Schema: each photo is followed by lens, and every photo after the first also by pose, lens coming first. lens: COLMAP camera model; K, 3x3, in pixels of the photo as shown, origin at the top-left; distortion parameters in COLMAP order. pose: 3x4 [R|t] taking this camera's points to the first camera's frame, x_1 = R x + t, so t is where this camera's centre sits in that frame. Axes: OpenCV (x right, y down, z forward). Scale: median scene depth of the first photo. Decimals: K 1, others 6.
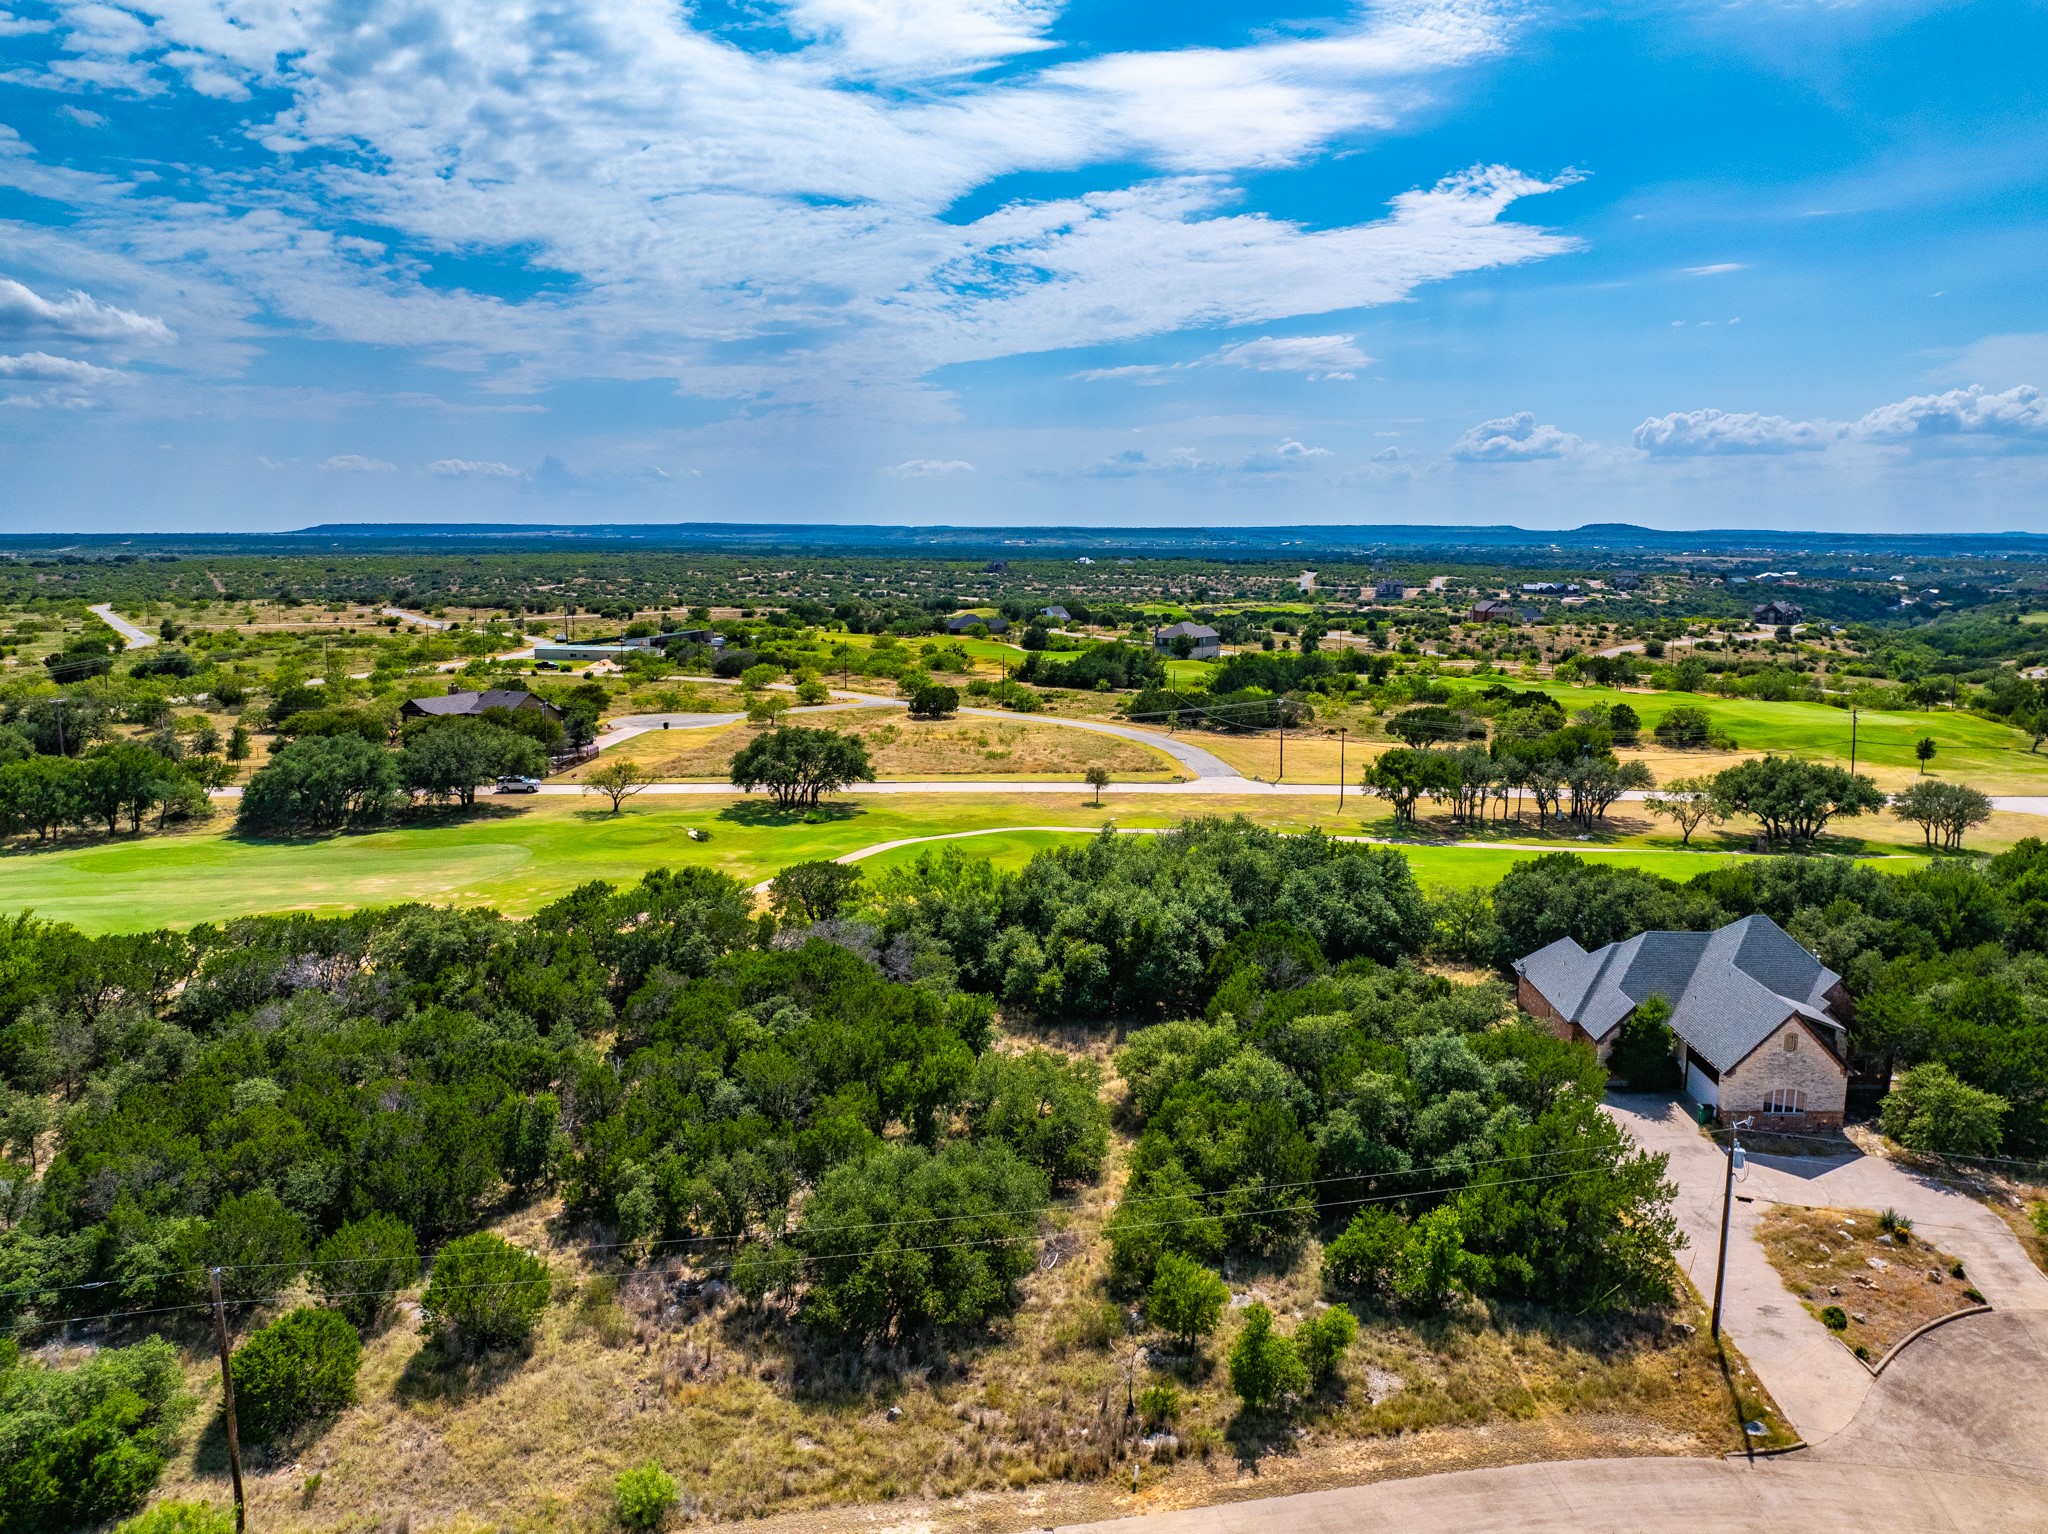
lens RADIAL K [[1463.6, 0, 1024.0], [0, 1463.6, 767.0], [0, 0, 1]] dist [-0.045272, 0.008472]
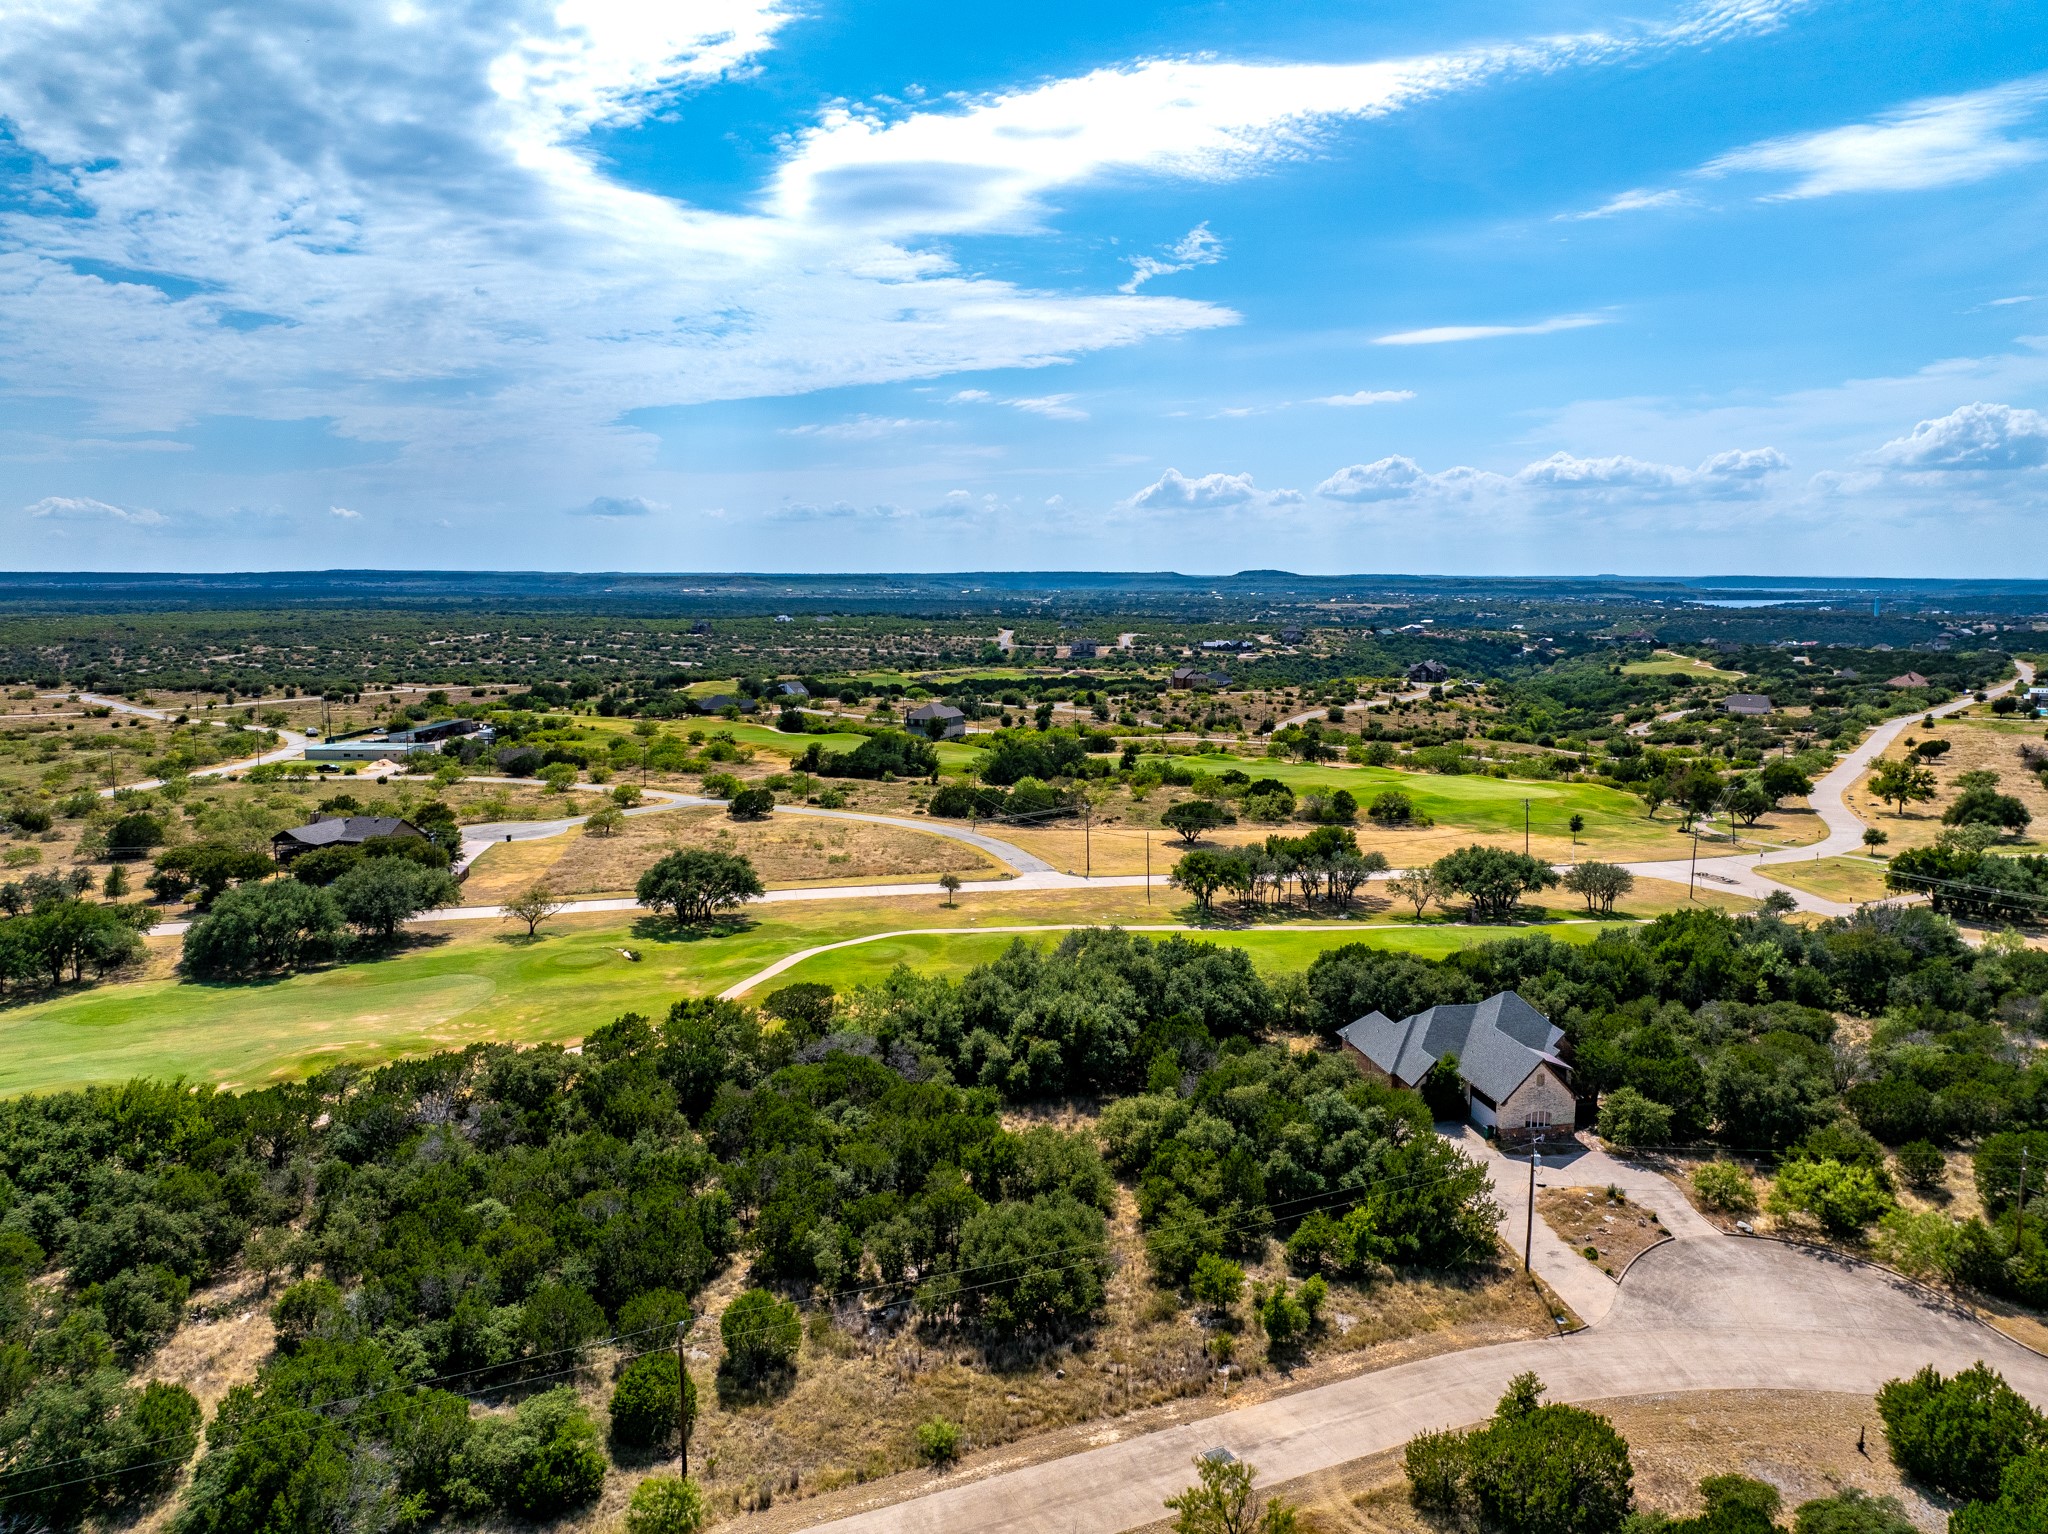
lens RADIAL K [[1485.9, 0, 1024.0], [0, 1485.9, 767.0], [0, 0, 1]] dist [-0.039322, -0.002171]
pose [[0.974250, -0.029417, 0.223545, -0.262983], [0.035090, 0.999154, -0.021446, -0.097044], [-0.222725, 0.028738, 0.974458, -0.312616]]
